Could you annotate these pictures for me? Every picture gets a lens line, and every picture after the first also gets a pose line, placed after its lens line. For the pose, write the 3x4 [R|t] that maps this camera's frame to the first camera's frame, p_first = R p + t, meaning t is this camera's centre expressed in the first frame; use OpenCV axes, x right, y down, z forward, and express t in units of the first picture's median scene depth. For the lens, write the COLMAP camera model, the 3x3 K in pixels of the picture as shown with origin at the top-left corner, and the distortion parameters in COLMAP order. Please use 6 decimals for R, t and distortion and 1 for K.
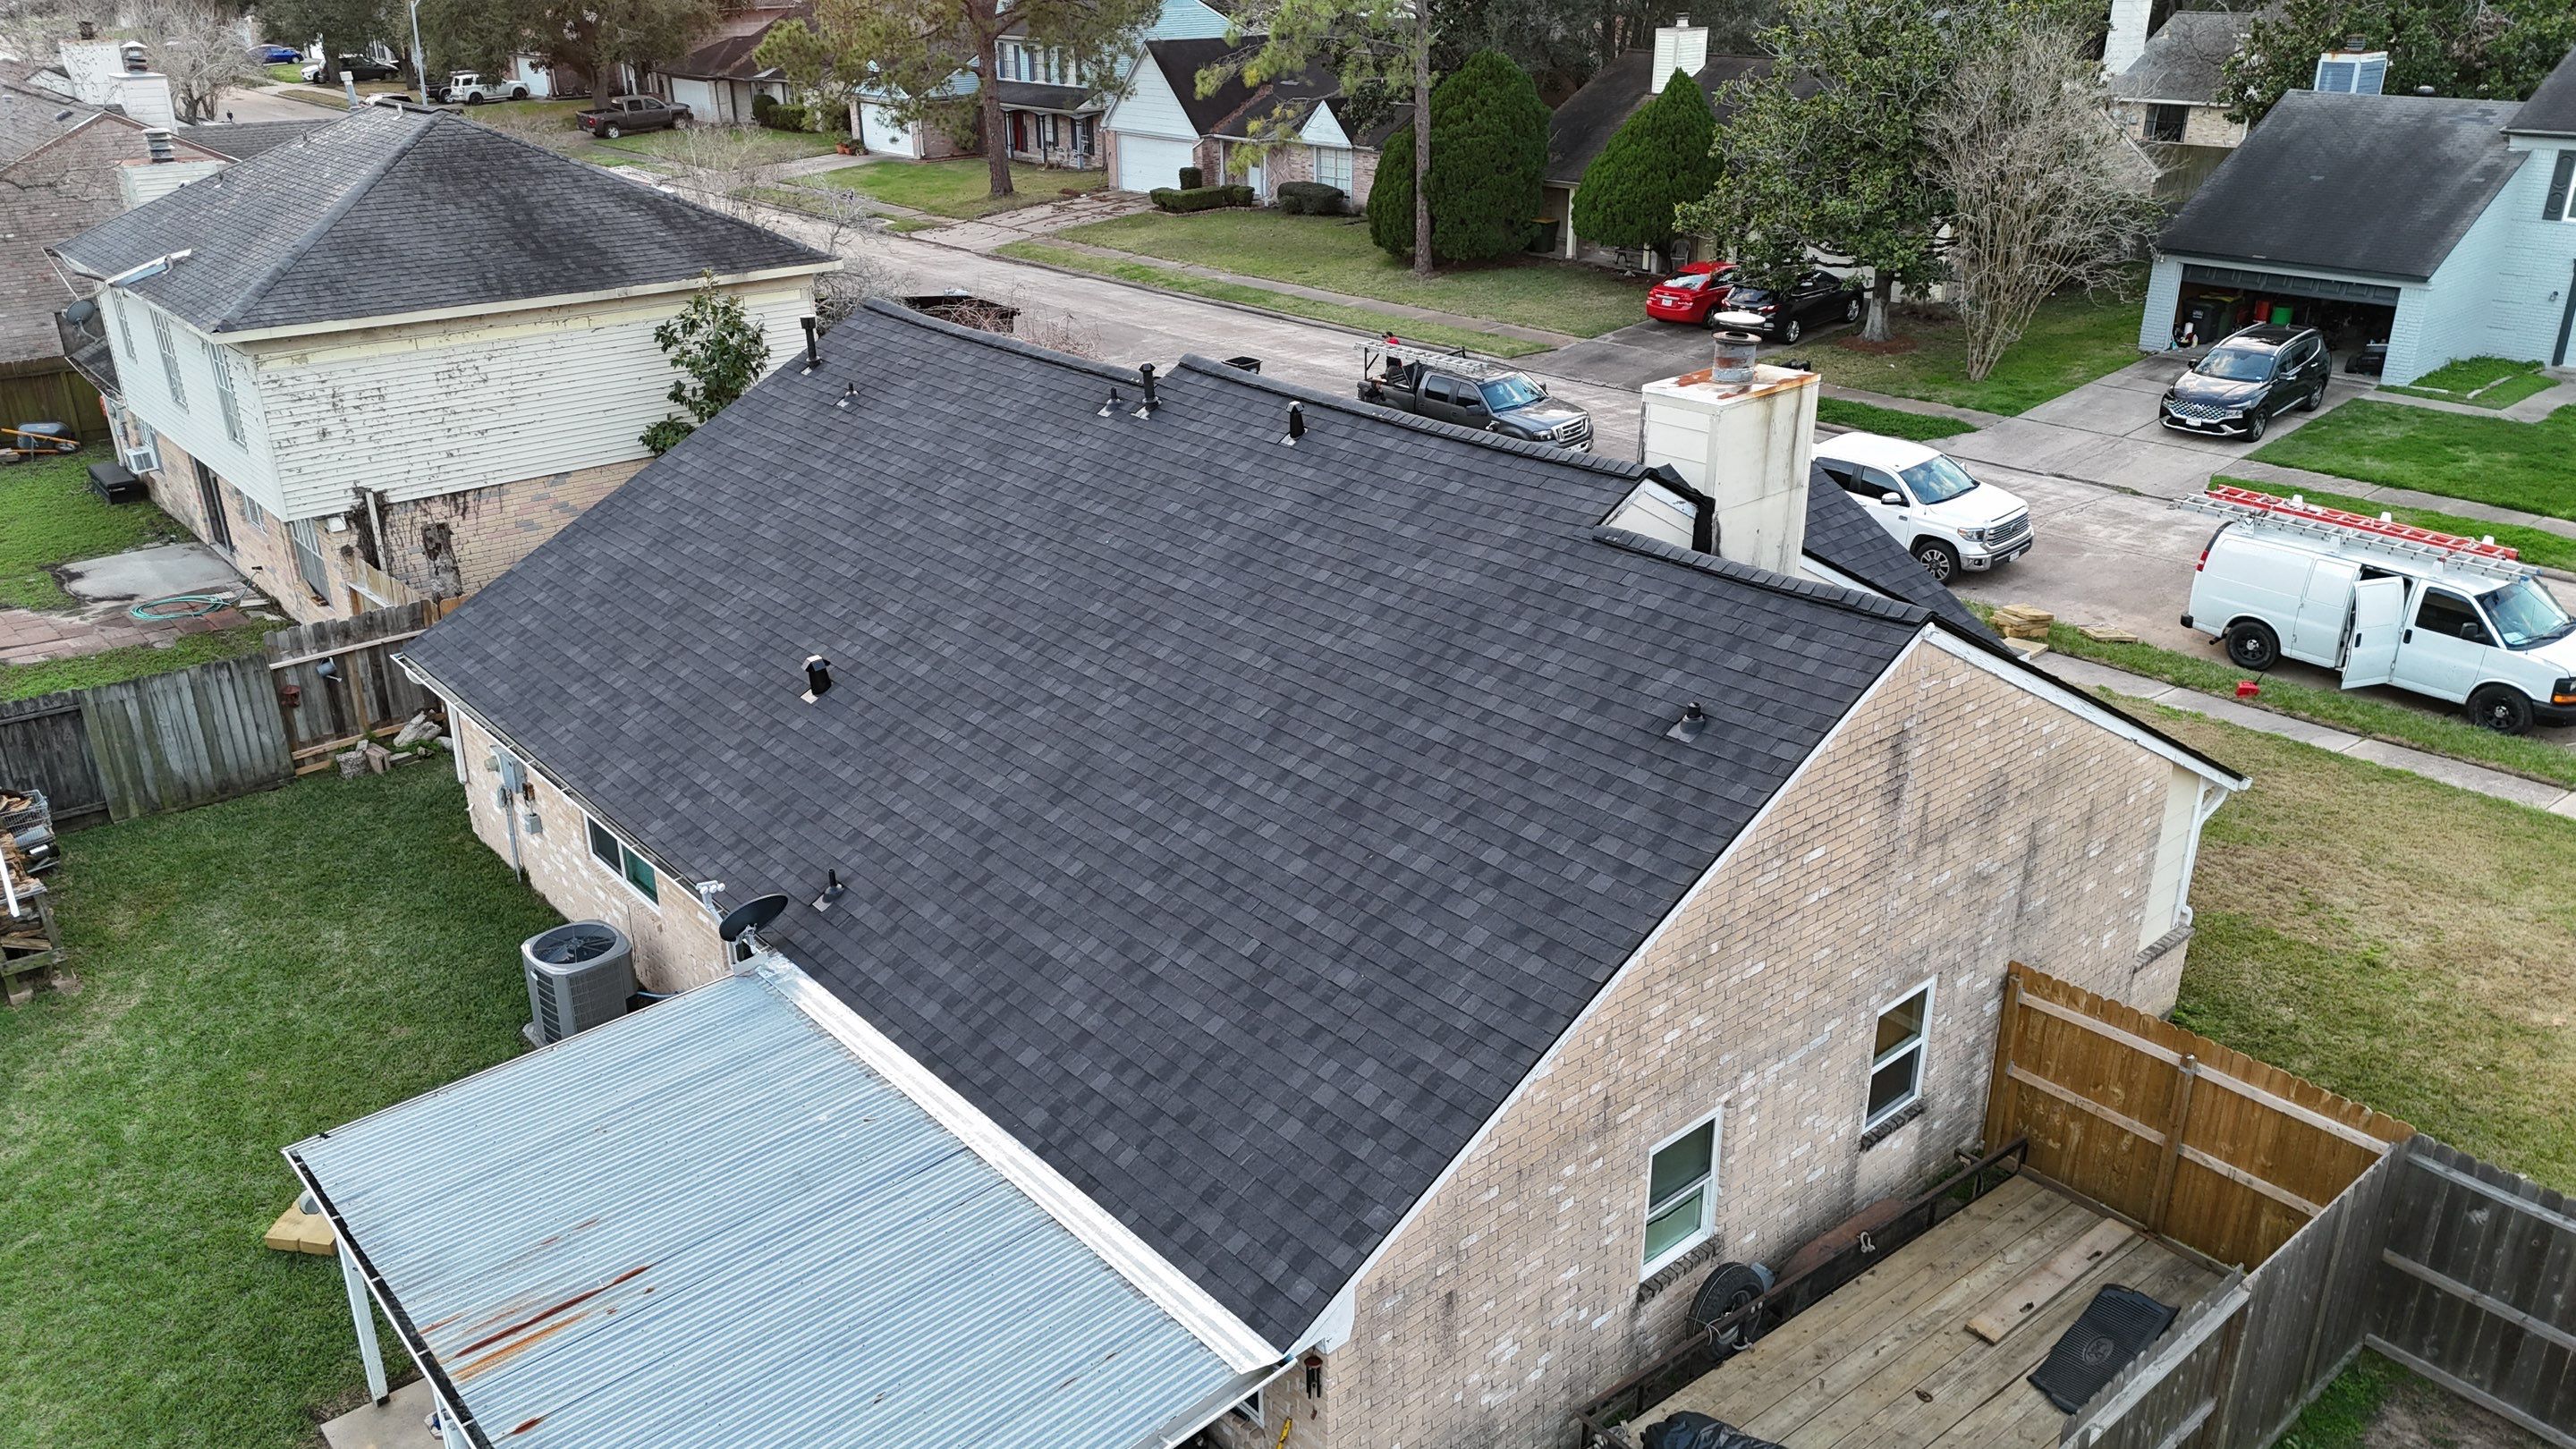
lens RADIAL K [[1890.3, 0, 1285.7], [0, 1890.3, 720.4], [0, 0, 1]] dist [0.079437, -0.080602]
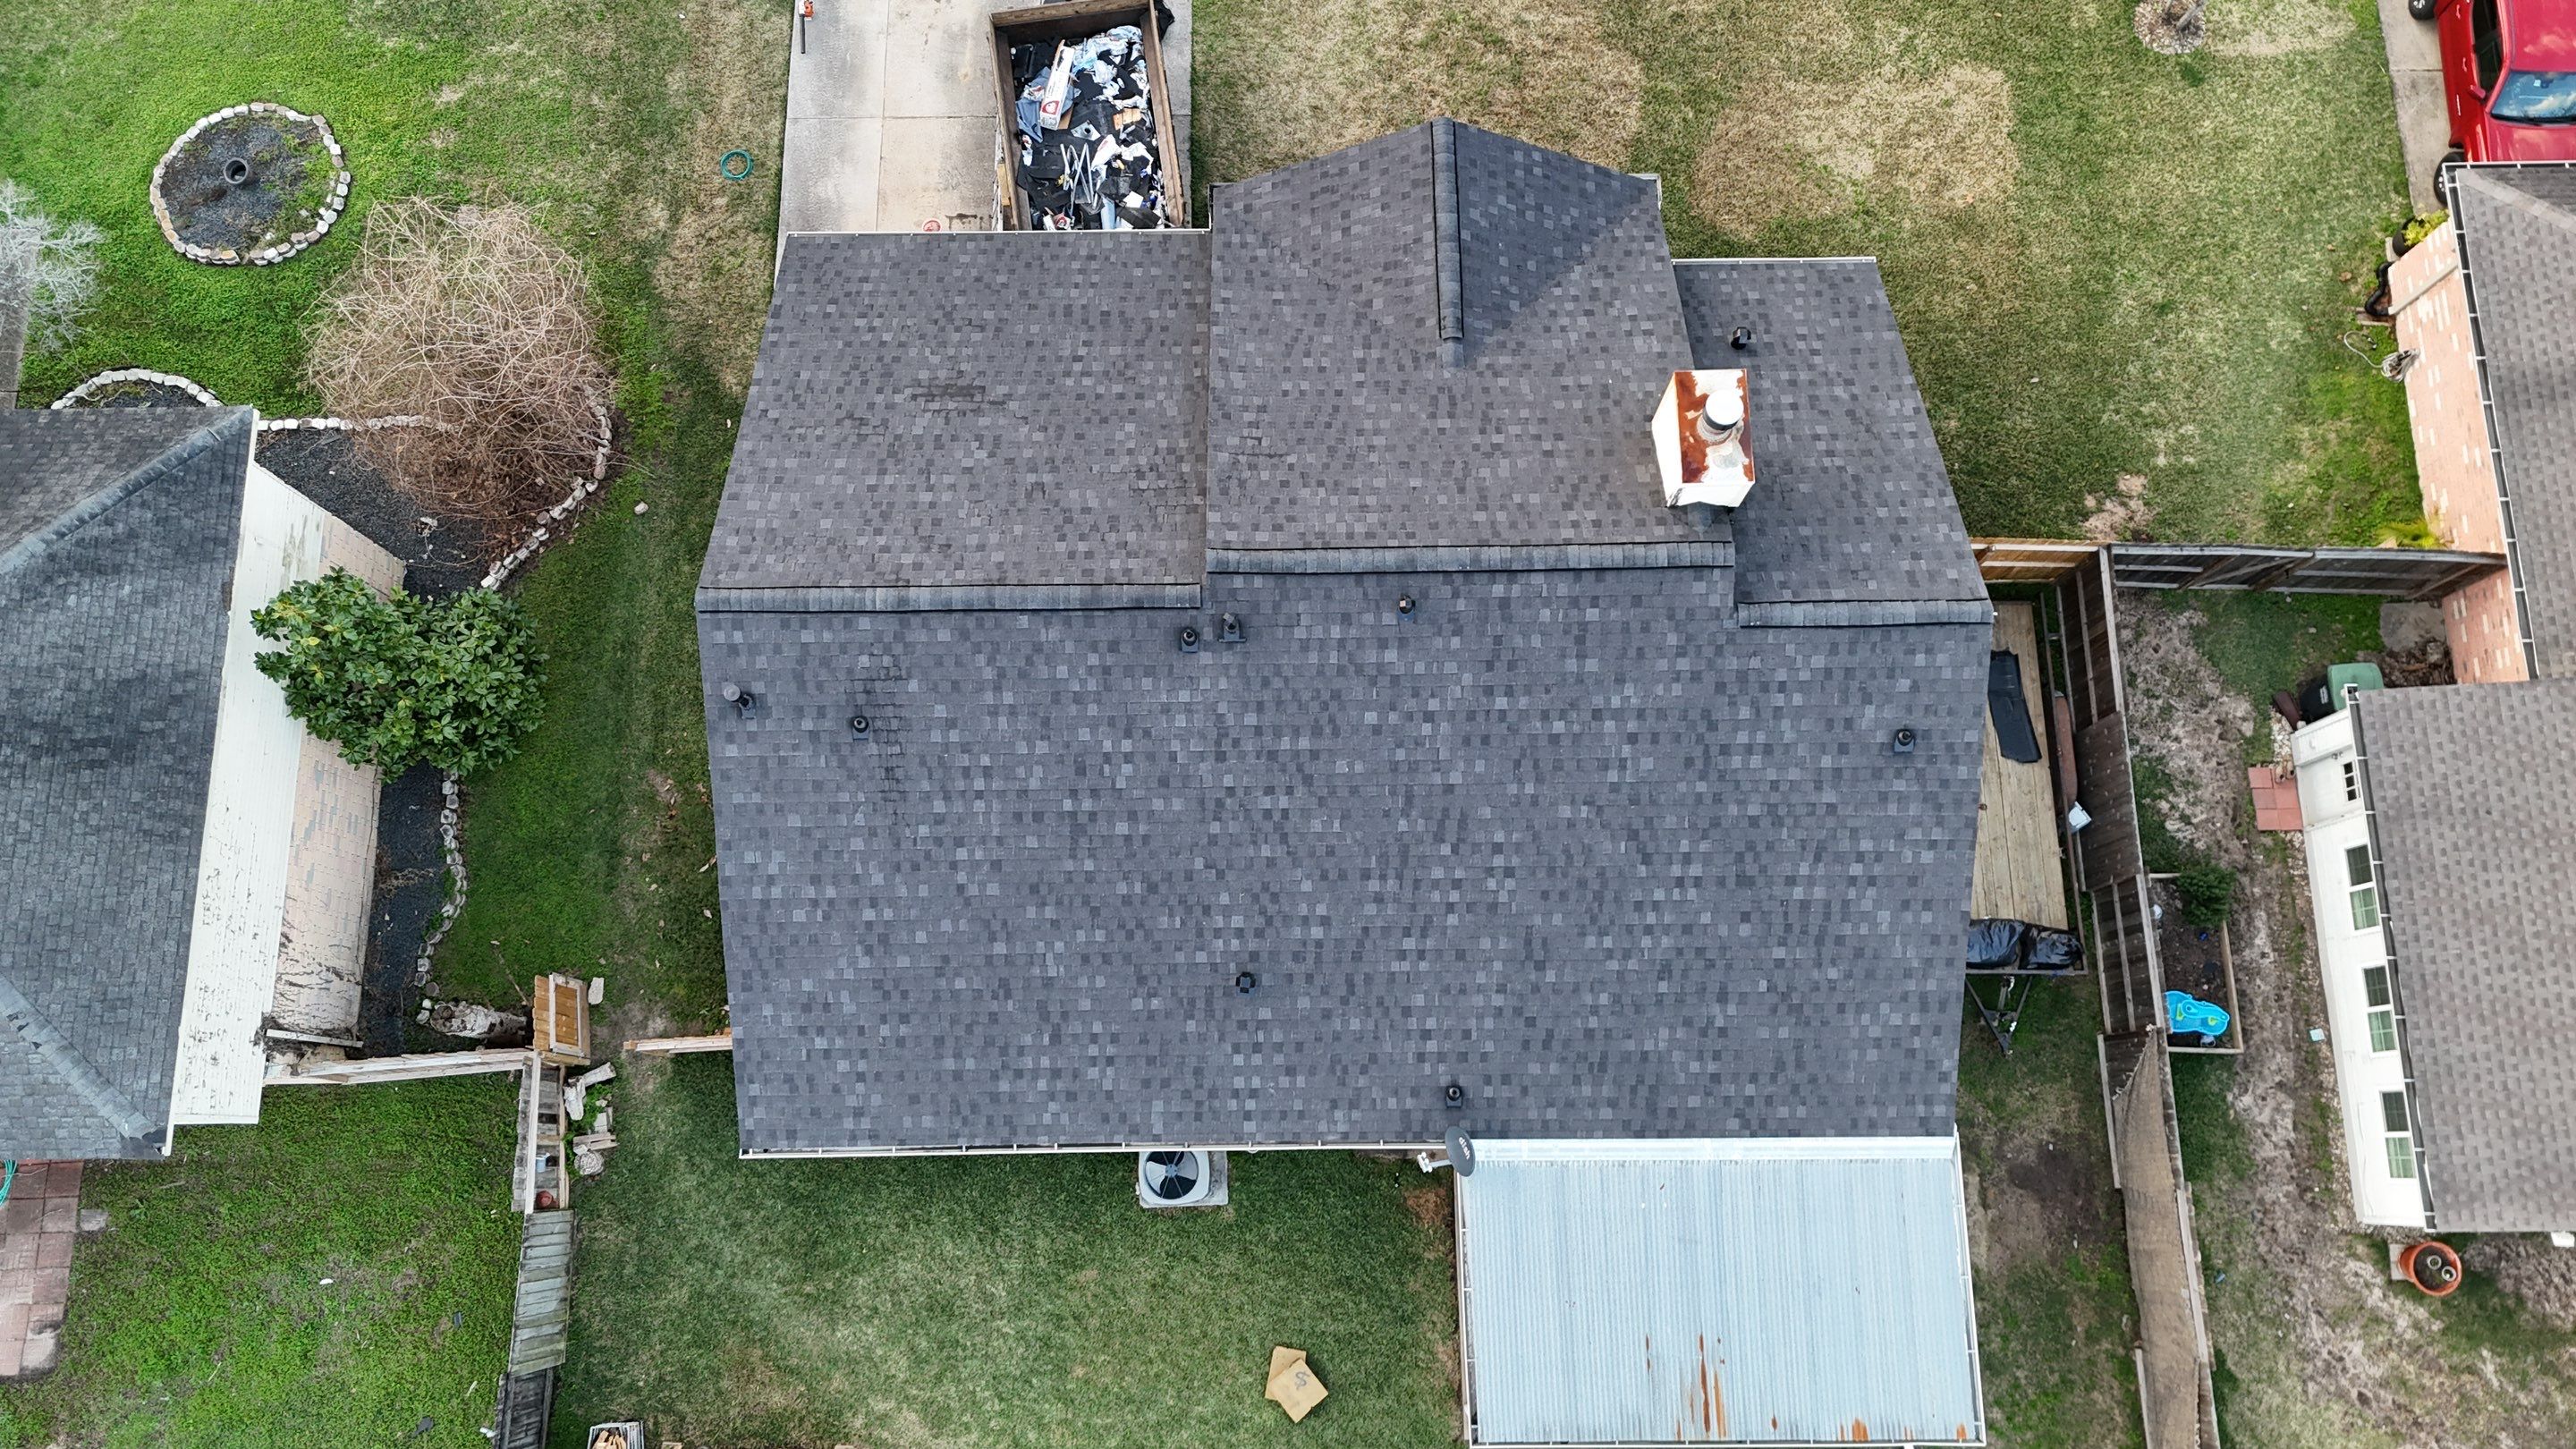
lens RADIAL K [[1890.3, 0, 1279.0], [0, 1890.3, 720.8], [0, 0, 1]] dist [0.079437, -0.080602]
pose [[0.644739, -0.743646, 0.176922, -0.395520], [0.296439, 0.456582, 0.838842, -1.450164], [-0.704581, -0.488388, 0.514822, 0.476106]]
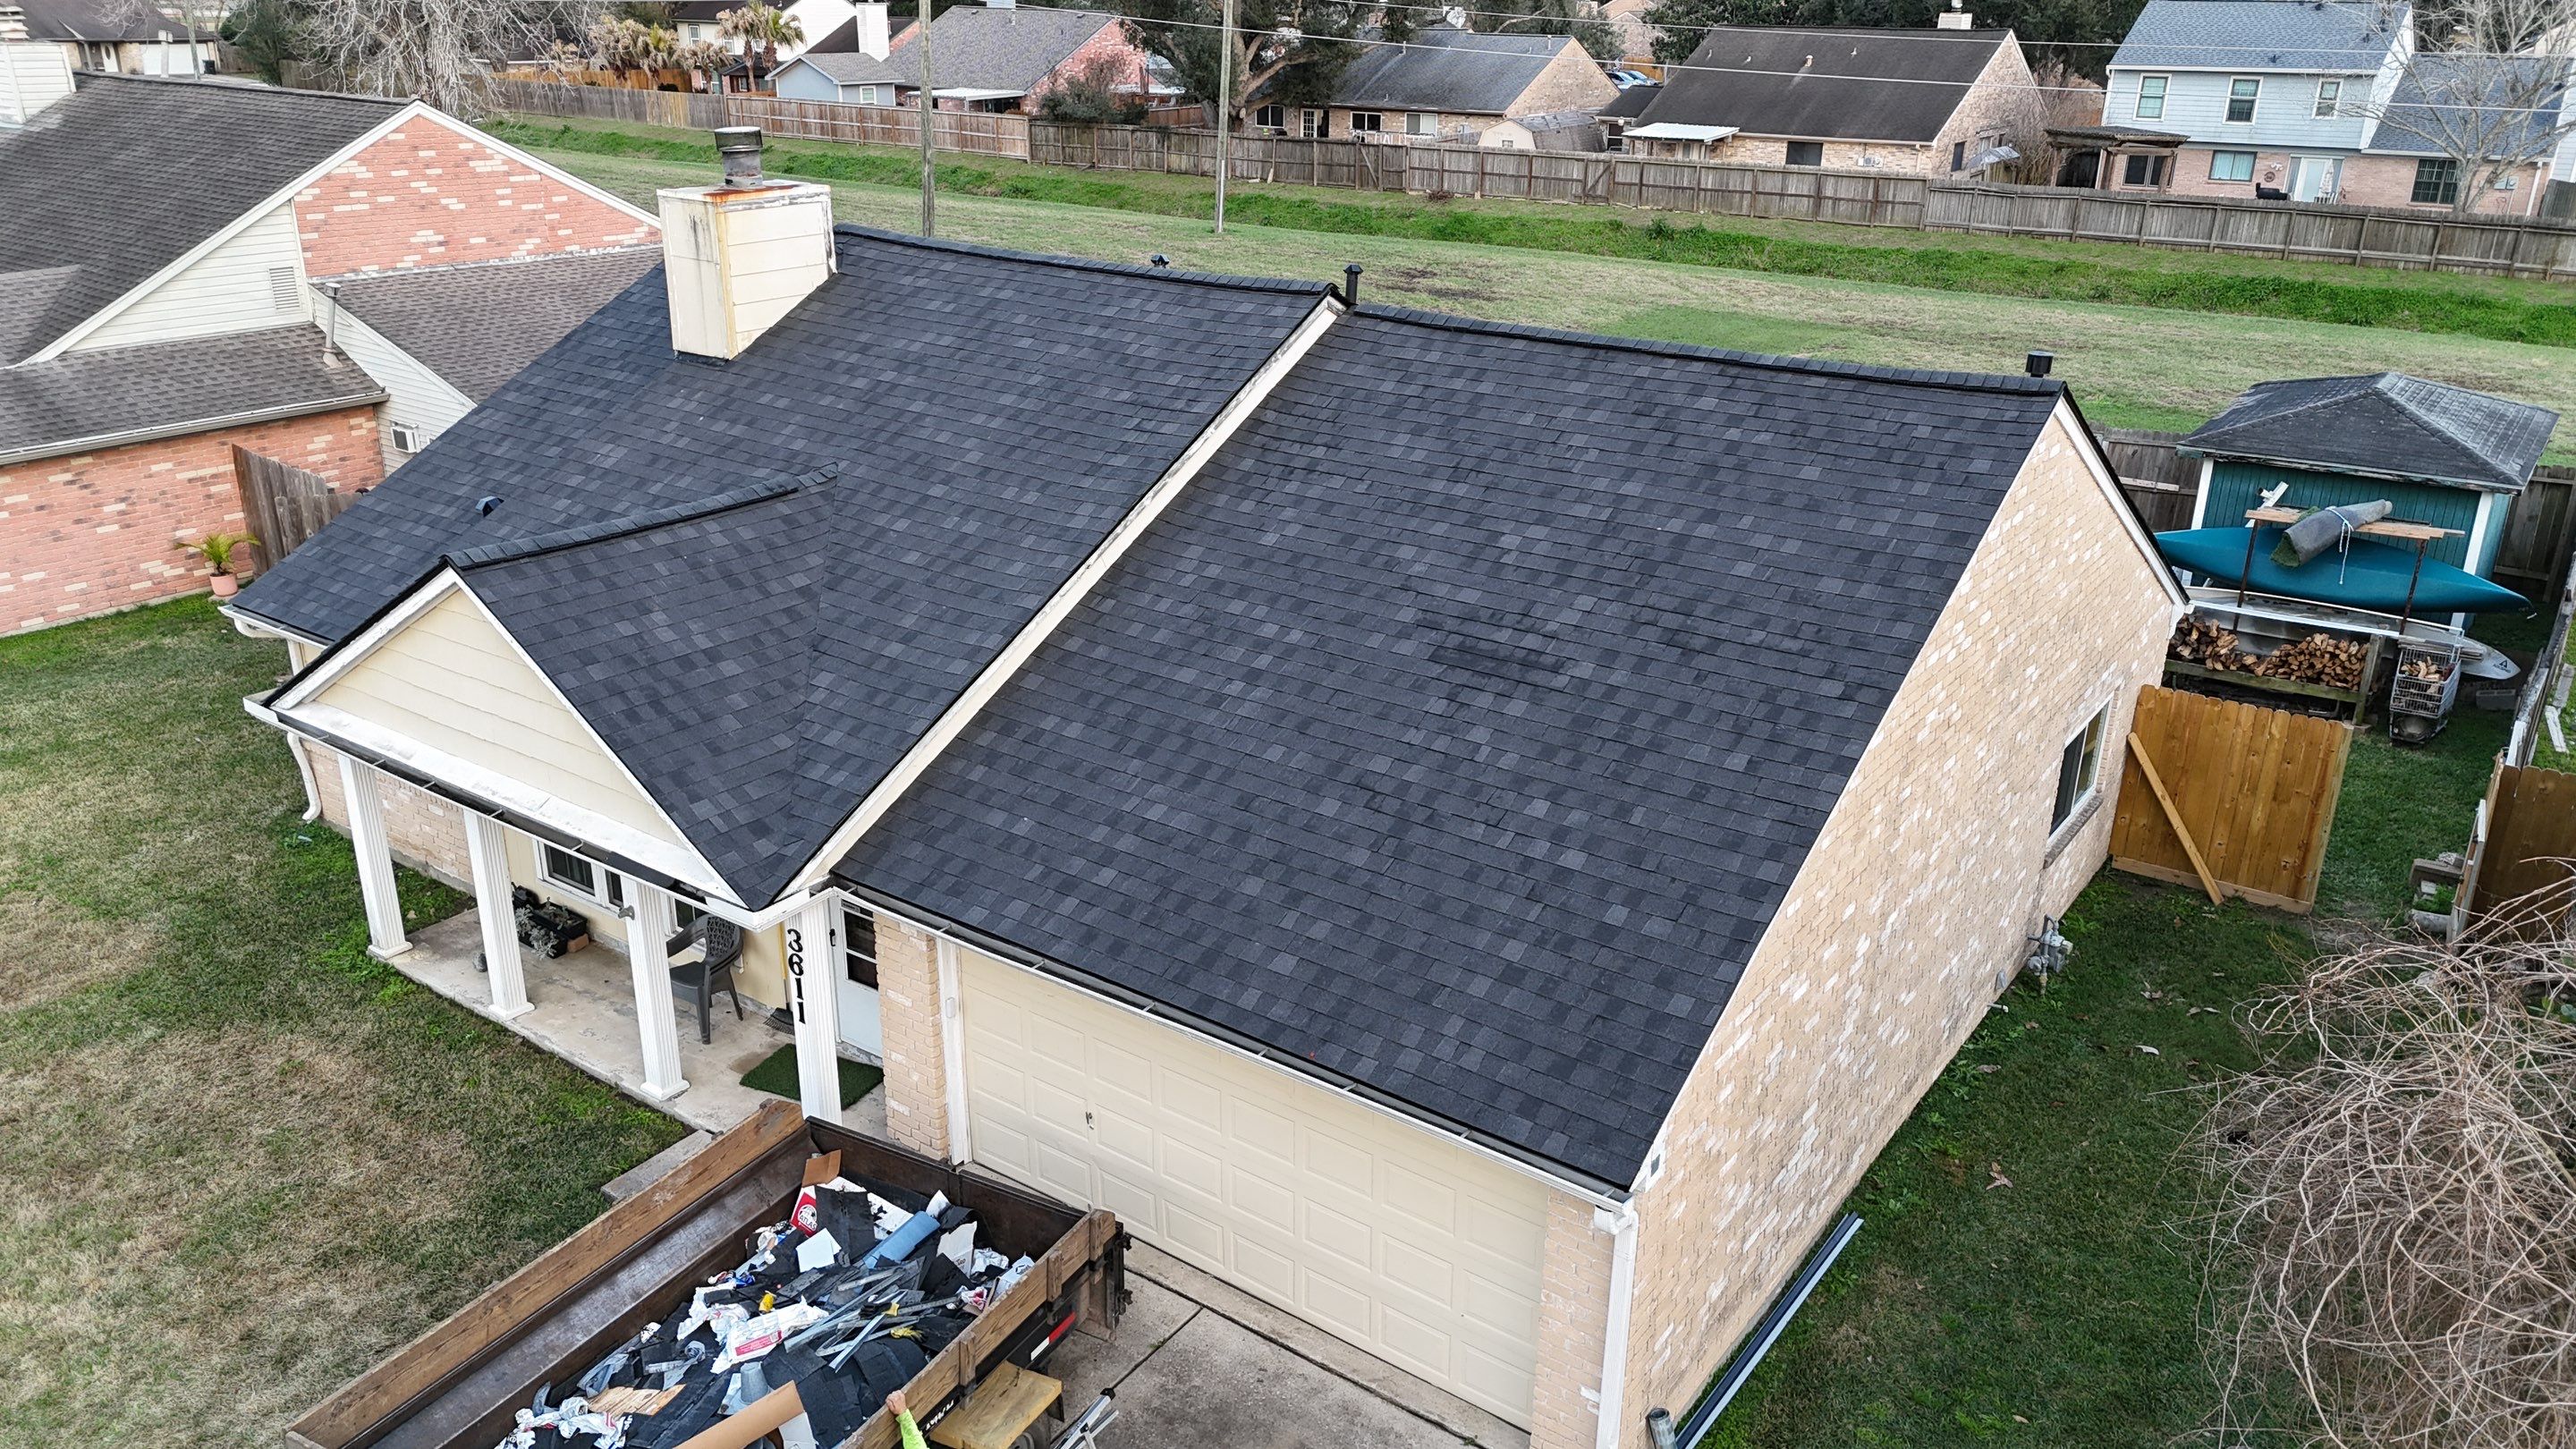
lens RADIAL K [[1890.3, 0, 1284.5], [0, 1890.3, 720.2], [0, 0, 1]] dist [0.079437, -0.080602]
pose [[-0.973659, 0.078394, -0.214110, 0.213649], [-0.092446, 0.722663, 0.684990, -0.834320], [0.208428, 0.686740, -0.696380, 2.295697]]
